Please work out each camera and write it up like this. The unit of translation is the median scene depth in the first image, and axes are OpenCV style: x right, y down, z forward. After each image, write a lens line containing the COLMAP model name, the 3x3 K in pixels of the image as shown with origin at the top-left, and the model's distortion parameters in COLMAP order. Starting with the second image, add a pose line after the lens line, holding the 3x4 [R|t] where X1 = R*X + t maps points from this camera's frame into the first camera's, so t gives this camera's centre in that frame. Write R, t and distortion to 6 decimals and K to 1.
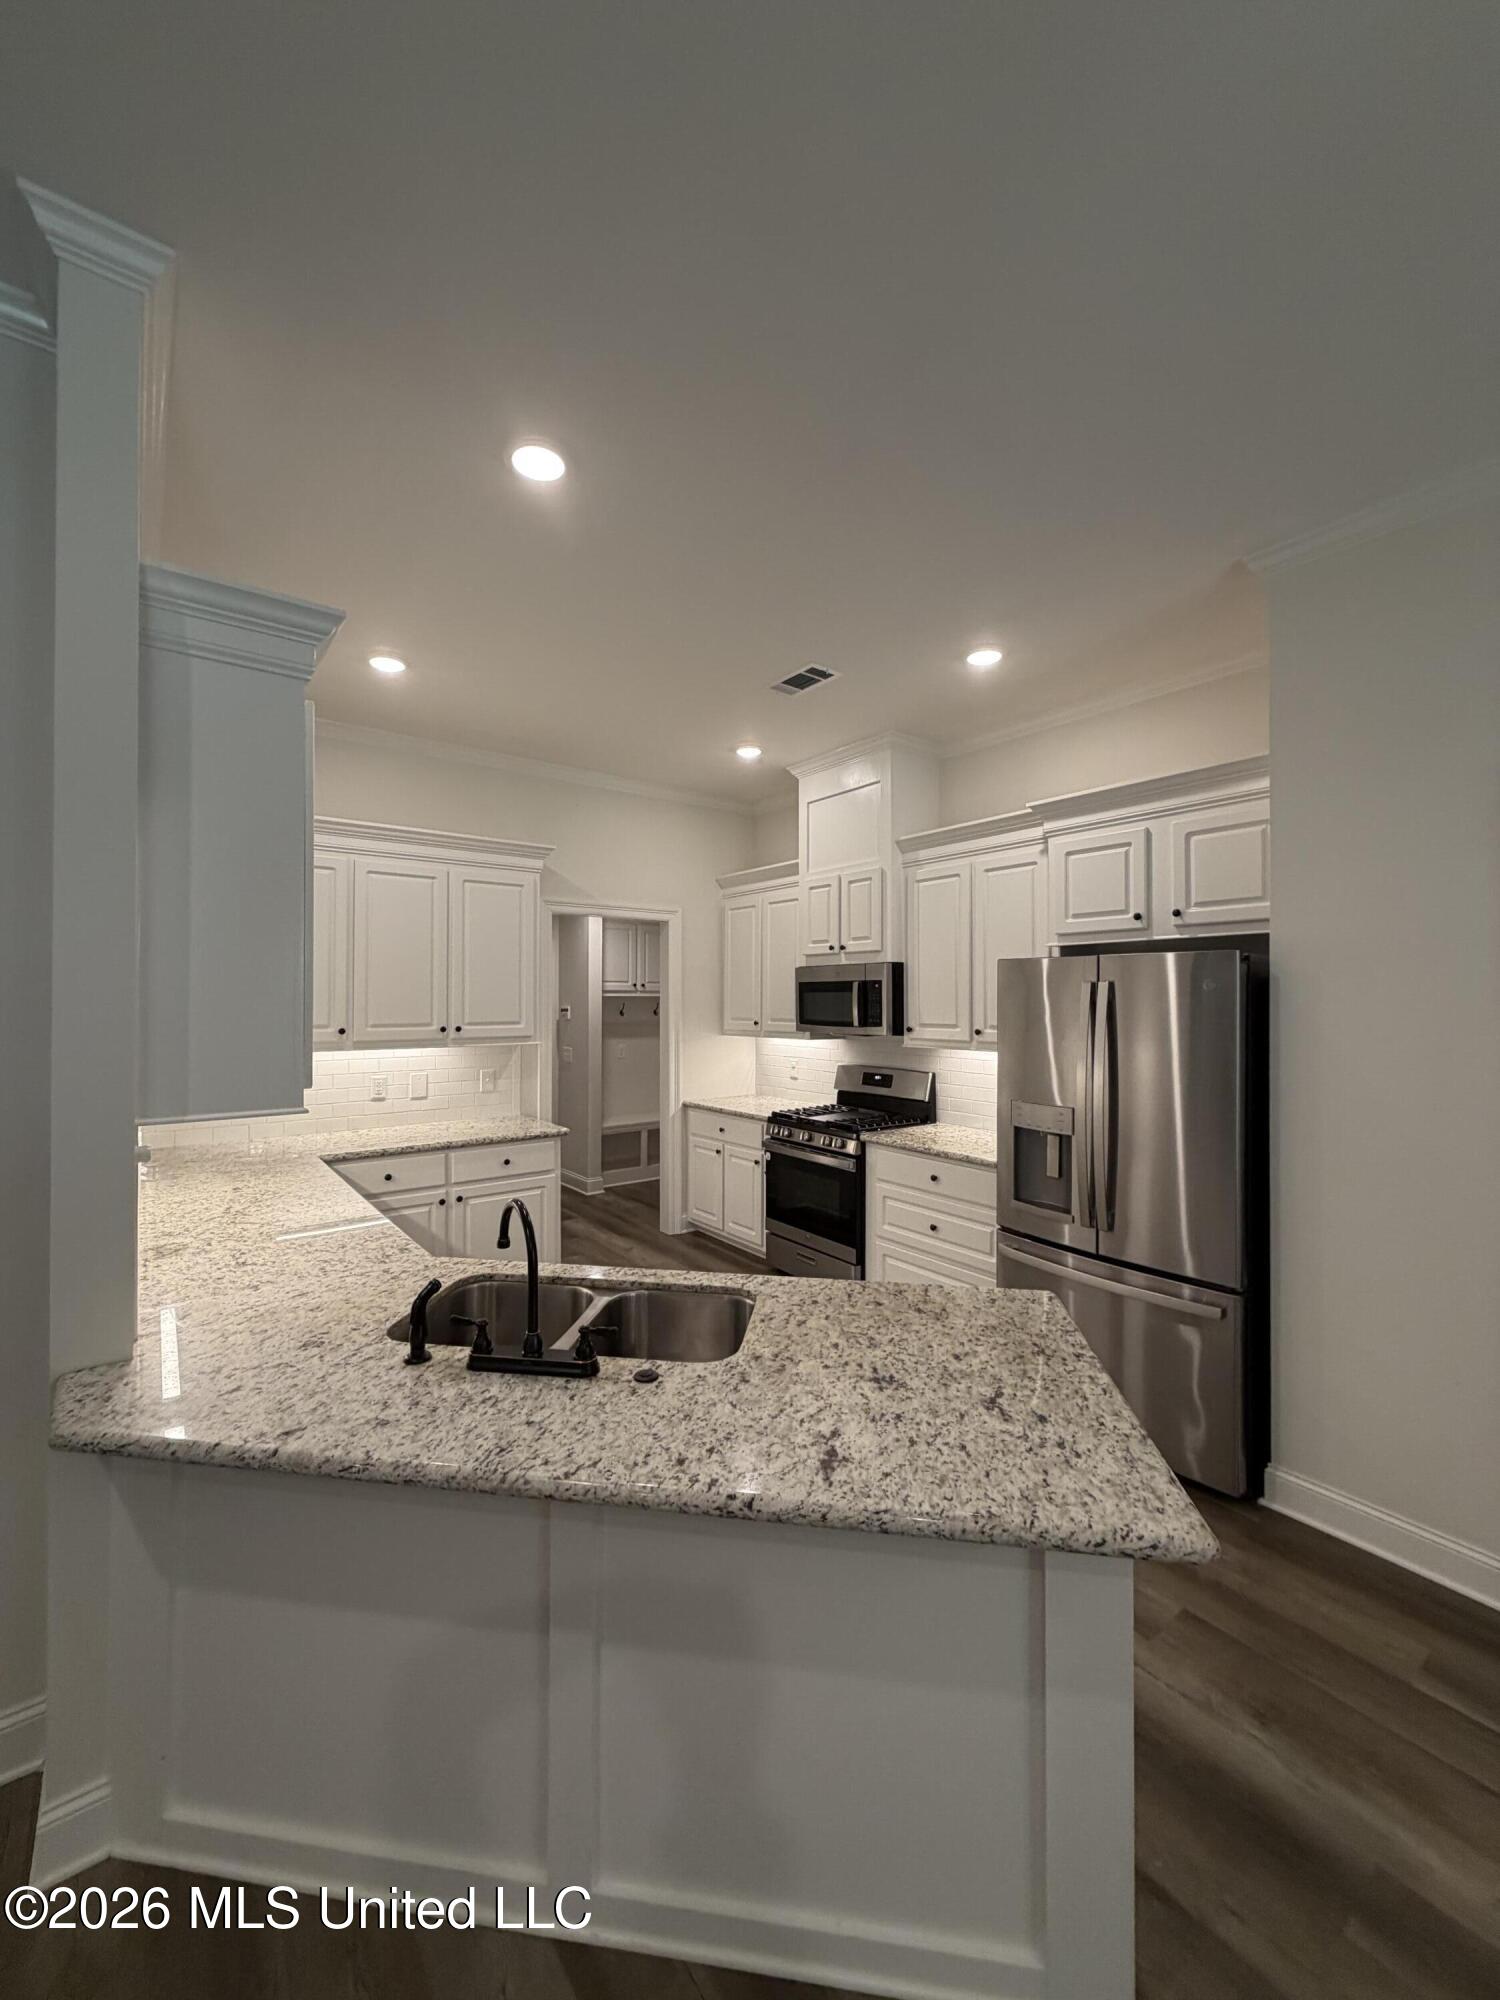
lens RADIAL K [[795.2, 0, 746.3], [0, 795.2, 992.0], [0, 0, 1]] dist [-0.000206, 0.000328]
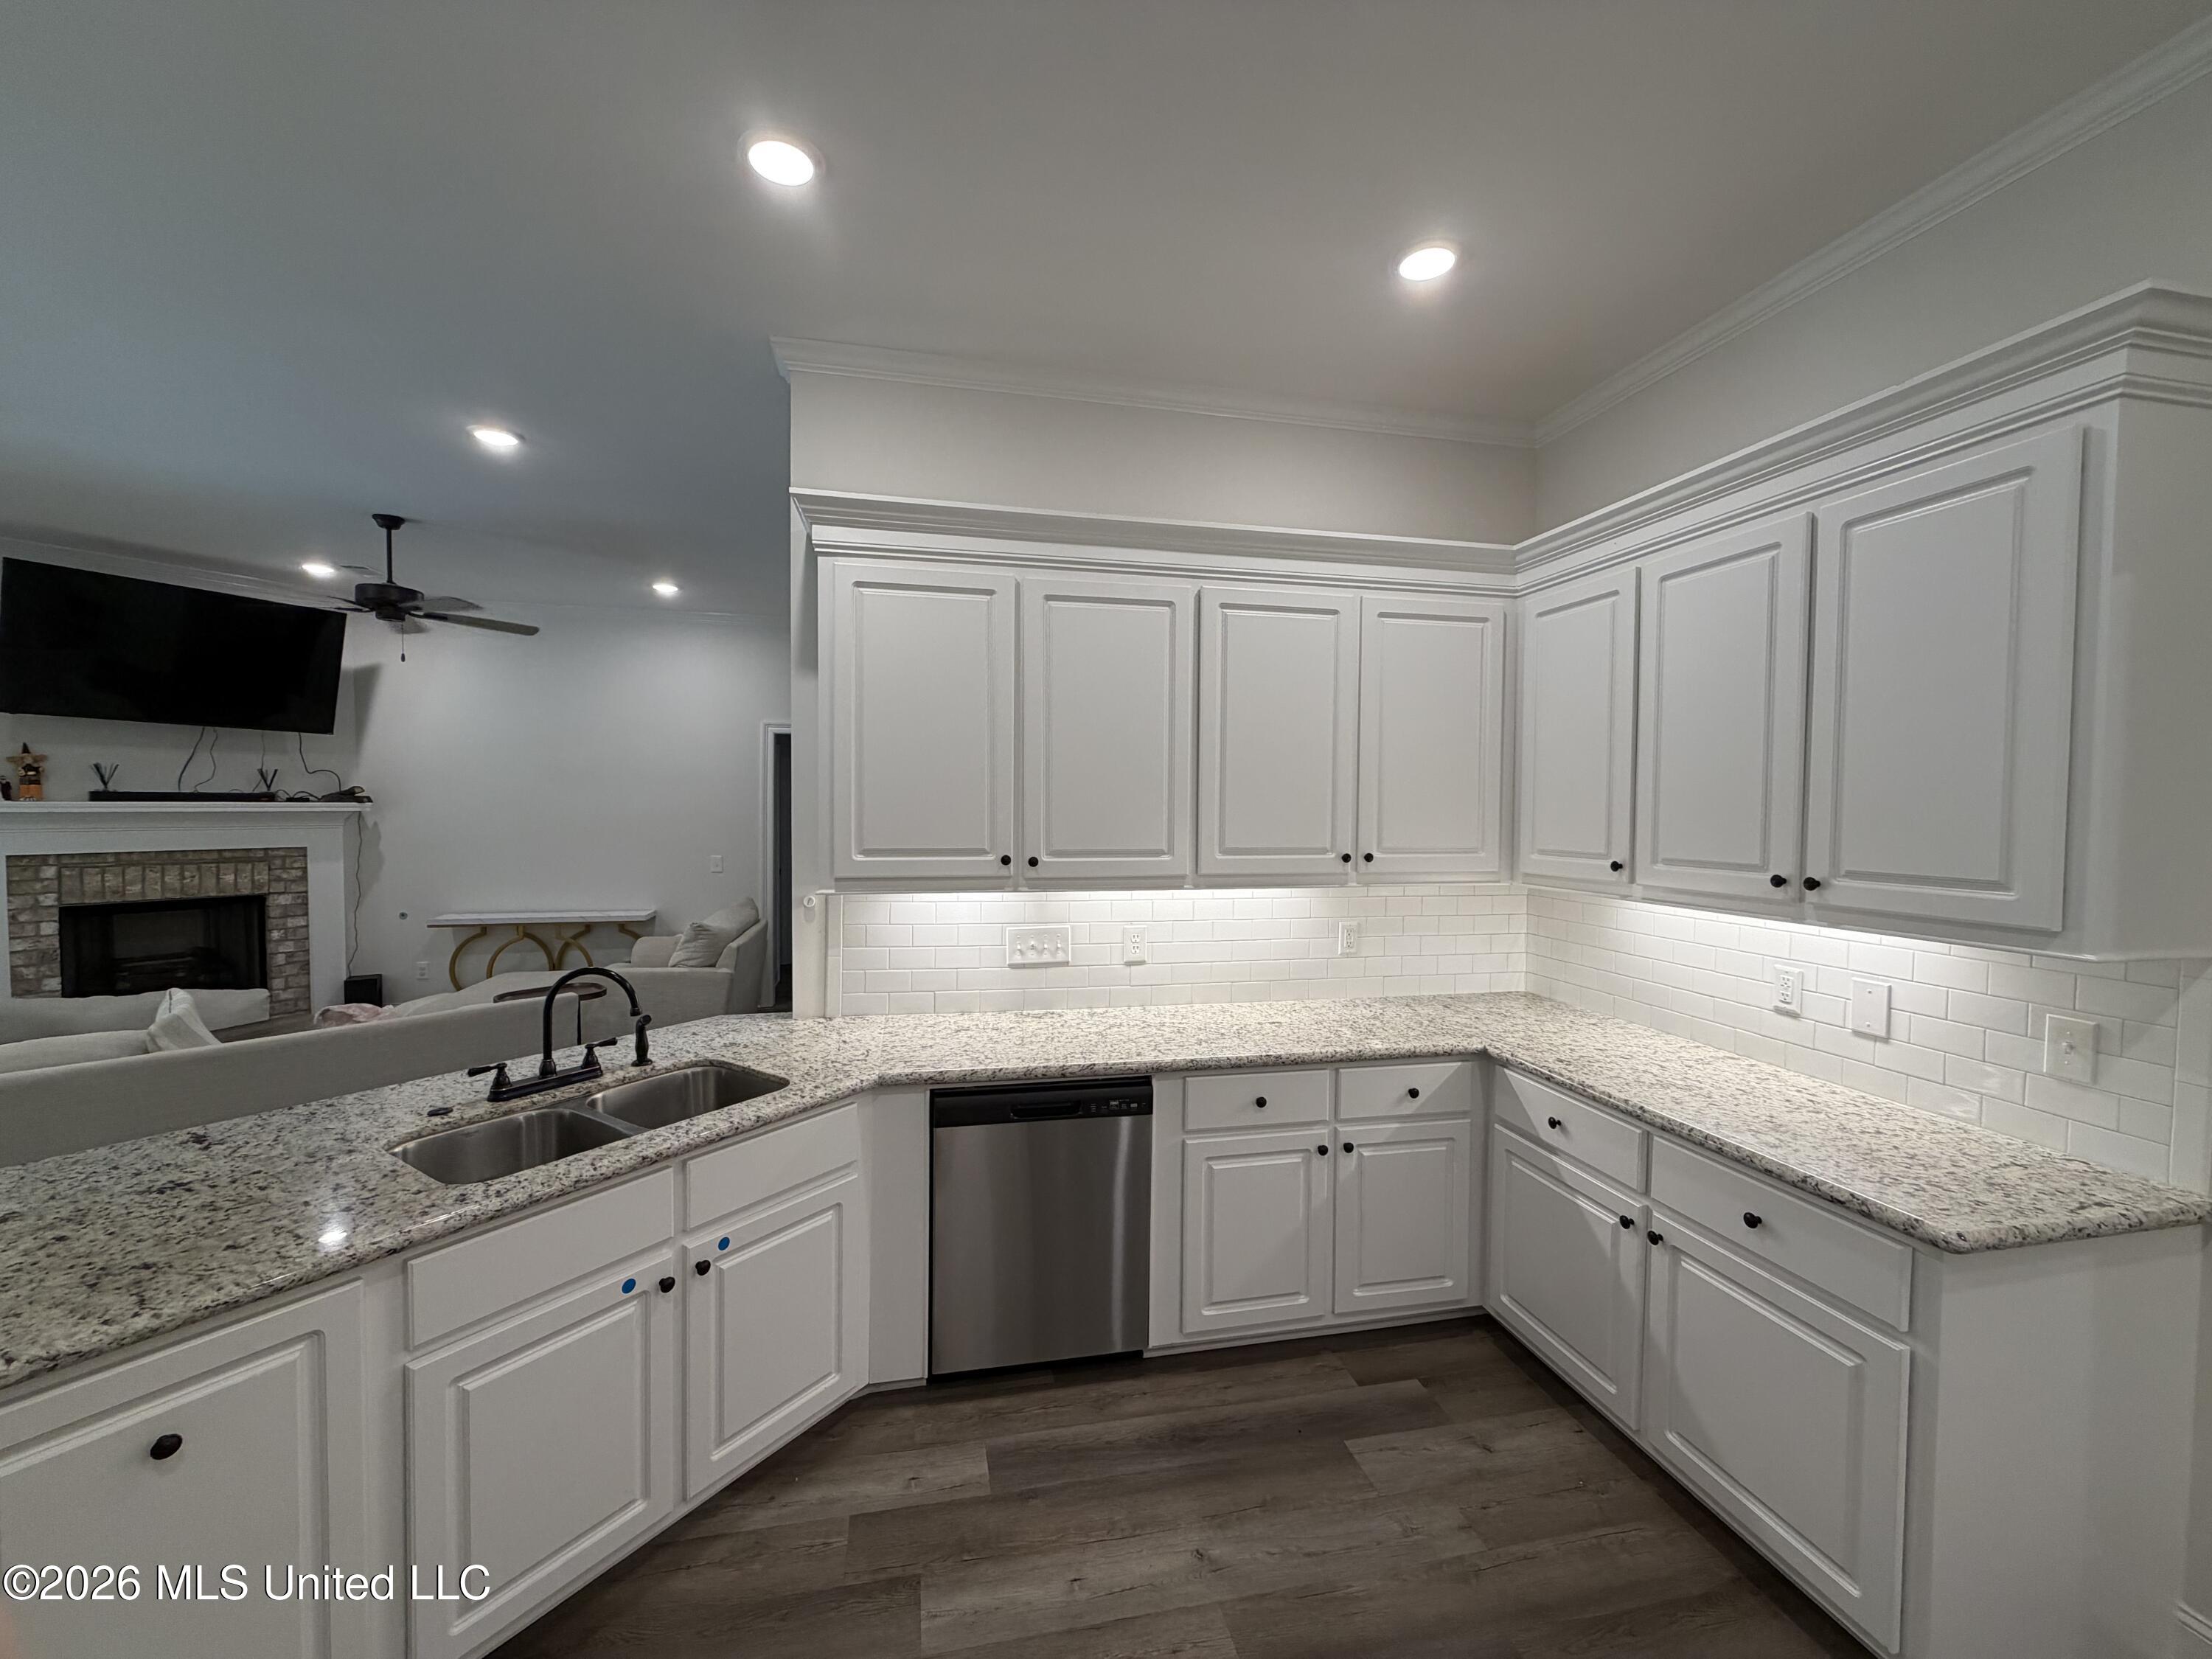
lens RADIAL K [[879.5, 0, 1101.0], [0, 879.5, 833.7], [0, 0, 1]] dist [-0.000206, 0.000328]
pose [[-0.424901, 0.024769, -0.904901, 0.455200], [0.000350, 0.999630, 0.027197, 0.013439], [0.905240, 0.011239, -0.424752, 1.727046]]
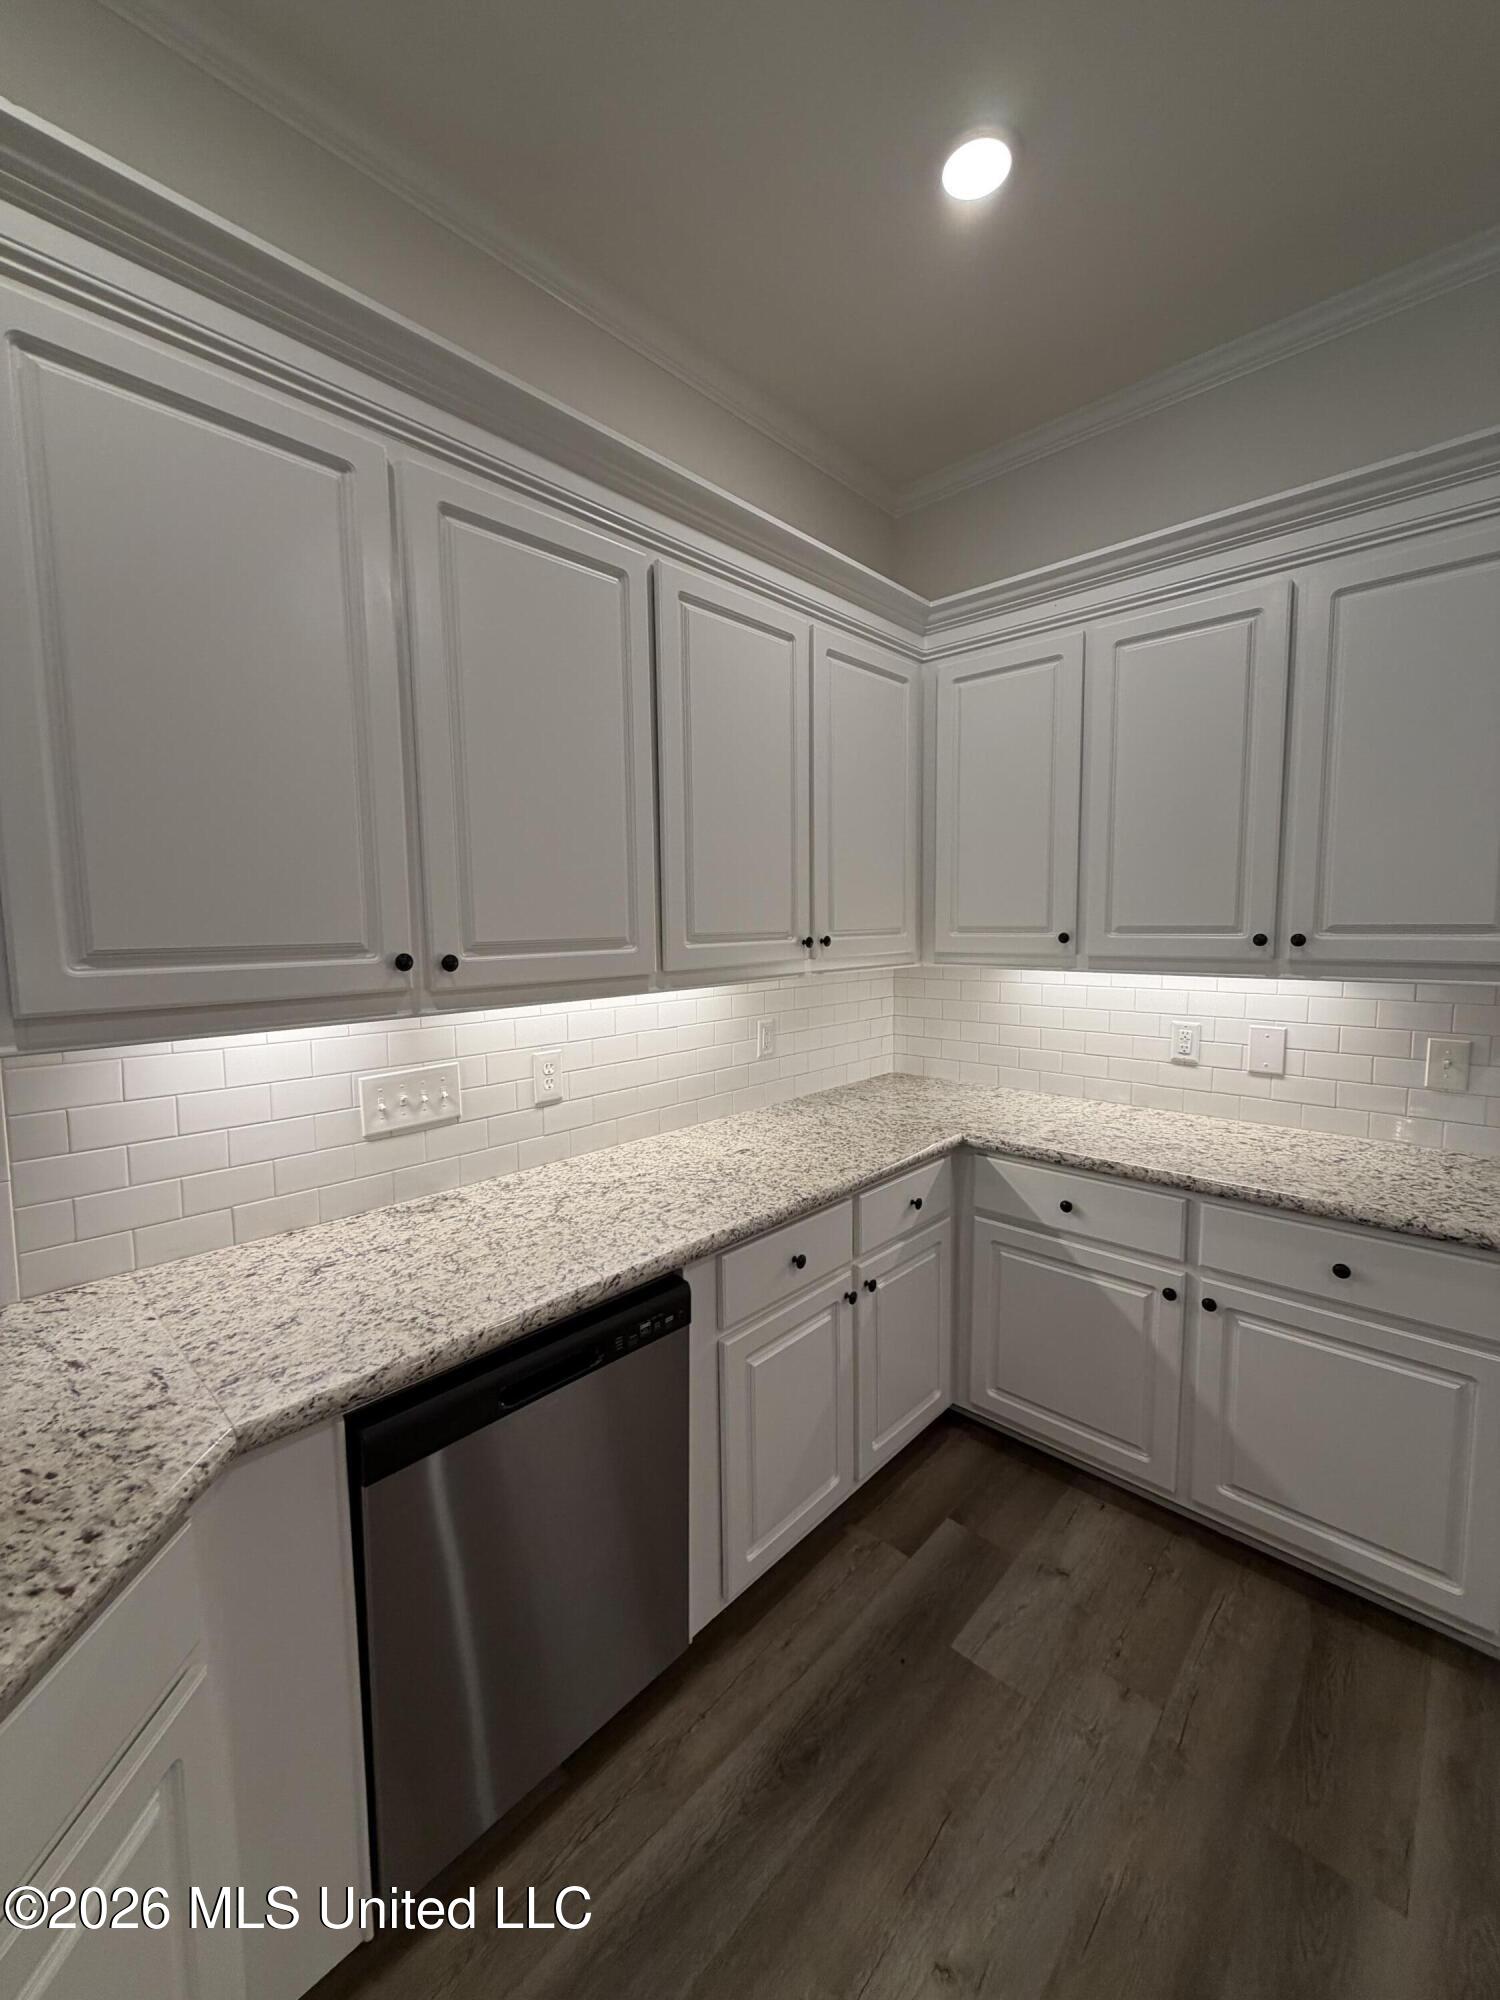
lens RADIAL K [[795.2, 0, 746.3], [0, 795.2, 992.0], [0, 0, 1]] dist [-0.000206, 0.000328]
pose [[0.163638, 0.087842, -0.982602, 0.067443], [0.021726, 0.995465, 0.092610, 0.054834], [0.986281, -0.036502, 0.160988, 1.244826]]
